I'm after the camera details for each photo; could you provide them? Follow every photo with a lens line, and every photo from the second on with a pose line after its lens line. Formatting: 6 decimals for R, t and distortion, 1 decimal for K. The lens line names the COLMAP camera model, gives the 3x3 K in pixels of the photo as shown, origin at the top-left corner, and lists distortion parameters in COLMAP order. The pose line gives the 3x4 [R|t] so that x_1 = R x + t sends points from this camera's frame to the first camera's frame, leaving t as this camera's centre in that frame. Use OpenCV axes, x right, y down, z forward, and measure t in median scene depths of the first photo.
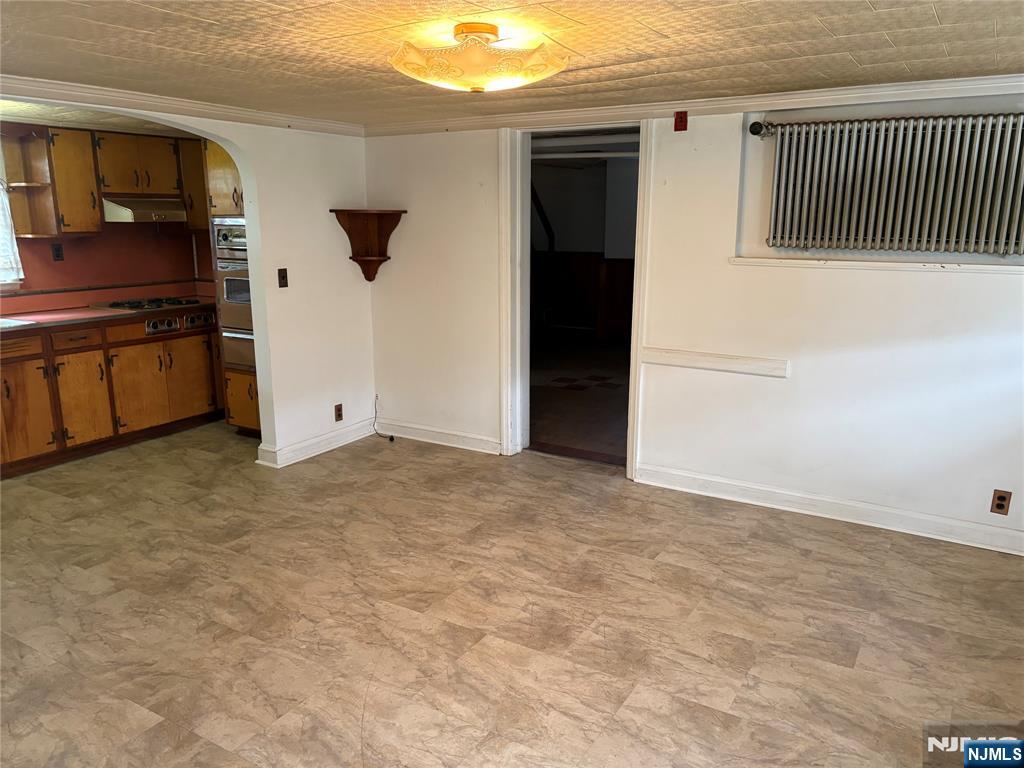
lens RADIAL K [[770.8, 0, 517.4], [0, 770.8, 392.3], [0, 0, 1]] dist [0.044862, -0.048515]
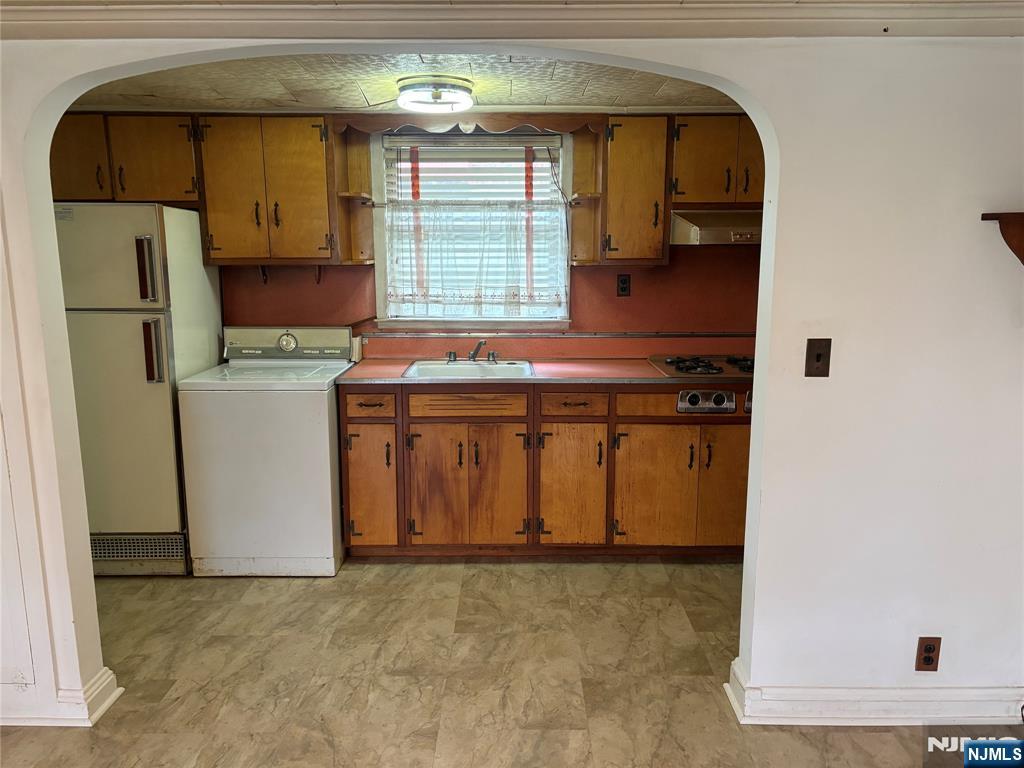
lens RADIAL K [[786.3, 0, 505.4], [0, 786.3, 383.5], [0, 0, 1]] dist [0.152503, -0.222379]
pose [[0.507221, 0.153197, -0.848090, 0.024490], [-0.192381, 0.979369, 0.061853, -0.116585], [0.840069, 0.131784, 0.526229, 0.533965]]
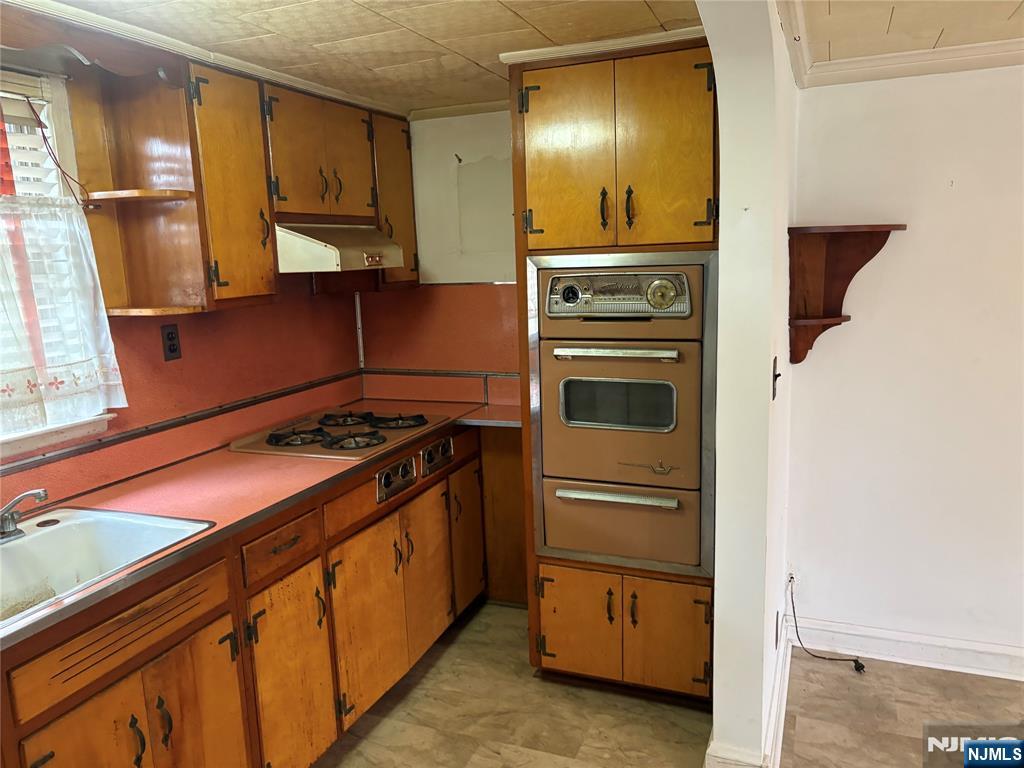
lens RADIAL K [[778.0, 0, 511.3], [0, 778.0, 388.8], [0, 0, 1]] dist [0.024368, -0.000391]
pose [[0.988118, -0.060990, 0.141075, -0.479556], [0.068544, 0.996428, -0.049316, -0.120204], [-0.137564, 0.058400, 0.988770, 0.533344]]
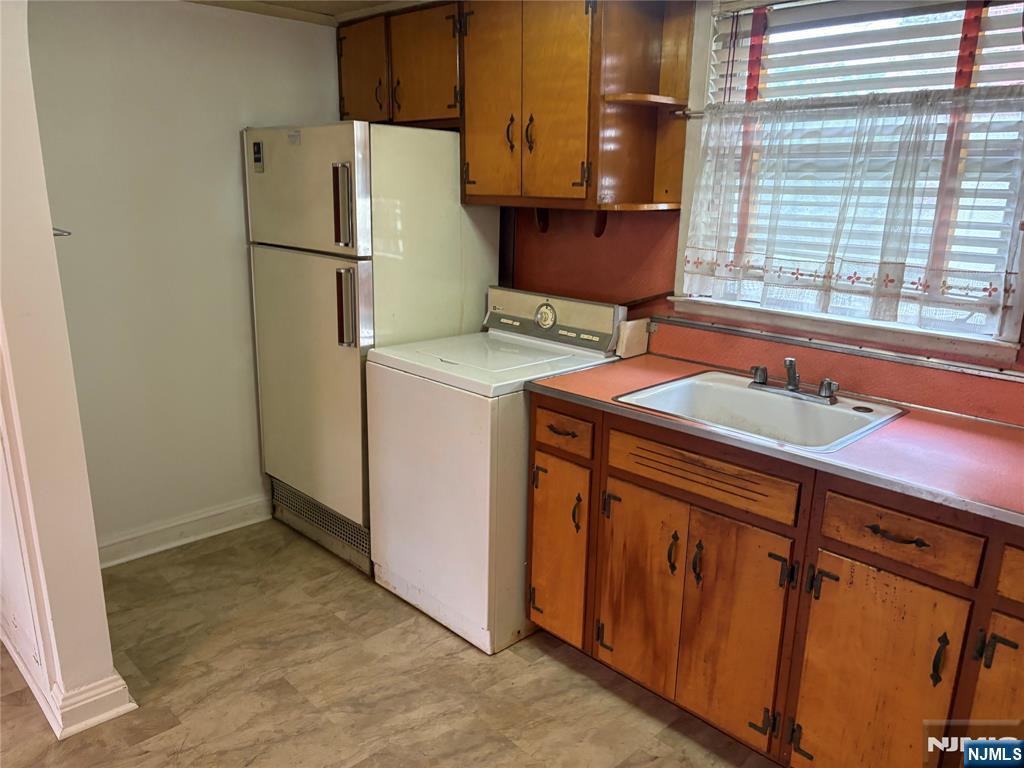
lens RADIAL K [[770.8, 0, 517.4], [0, 770.8, 392.3], [0, 0, 1]] dist [0.044862, -0.048515]
pose [[-0.252721, 0.253192, -0.933823, -0.221177], [-0.235062, 0.920169, 0.313105, -0.184360], [0.938551, 0.298634, -0.173031, 0.855117]]
